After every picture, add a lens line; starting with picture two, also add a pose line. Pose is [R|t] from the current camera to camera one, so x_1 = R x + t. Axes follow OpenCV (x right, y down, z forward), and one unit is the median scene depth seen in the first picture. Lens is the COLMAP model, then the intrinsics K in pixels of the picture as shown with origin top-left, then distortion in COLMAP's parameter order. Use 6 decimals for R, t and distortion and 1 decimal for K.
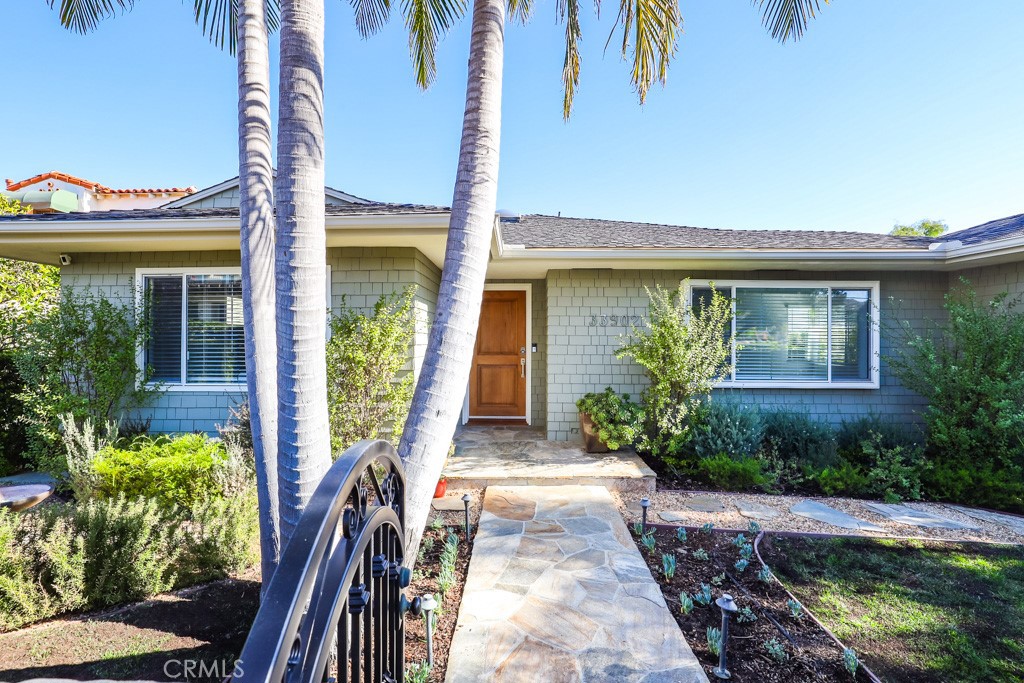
lens RADIAL K [[465.5, 0, 508.6], [0, 465.5, 341.5], [0, 0, 1]] dist [-0.041215, 0.013673]
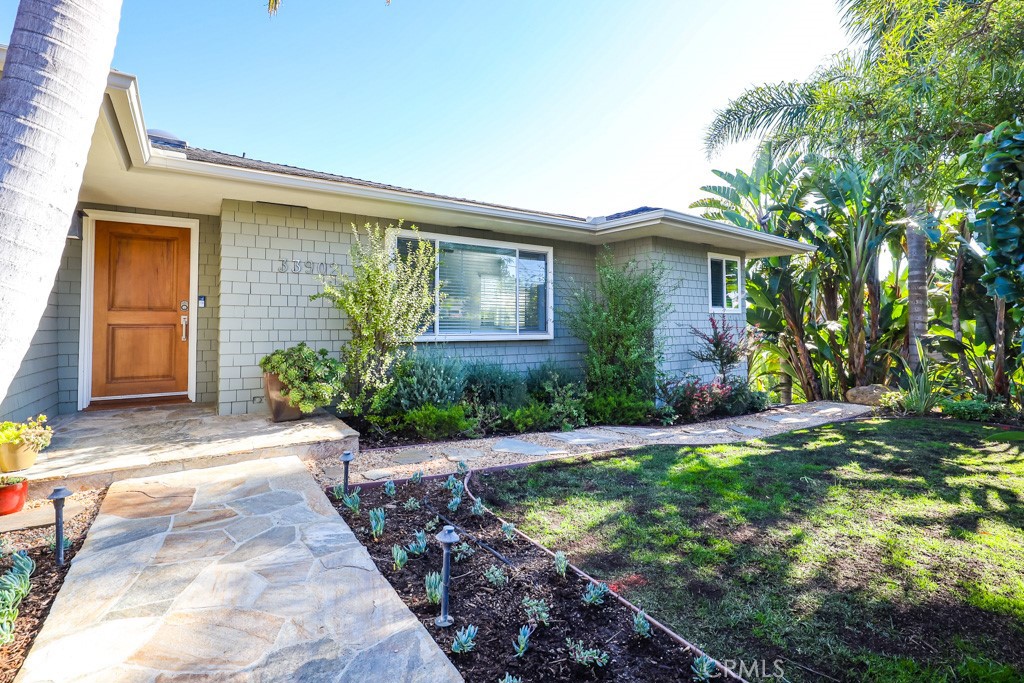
lens RADIAL K [[470.7, 0, 515.2], [0, 470.7, 320.3], [0, 0, 1]] dist [-0.040125, 0.011221]
pose [[0.805966, 0.008628, 0.591899, 0.031124], [0.002897, 0.999824, -0.018518, 0.091905], [-0.591955, 0.016639, 0.805799, 0.108637]]
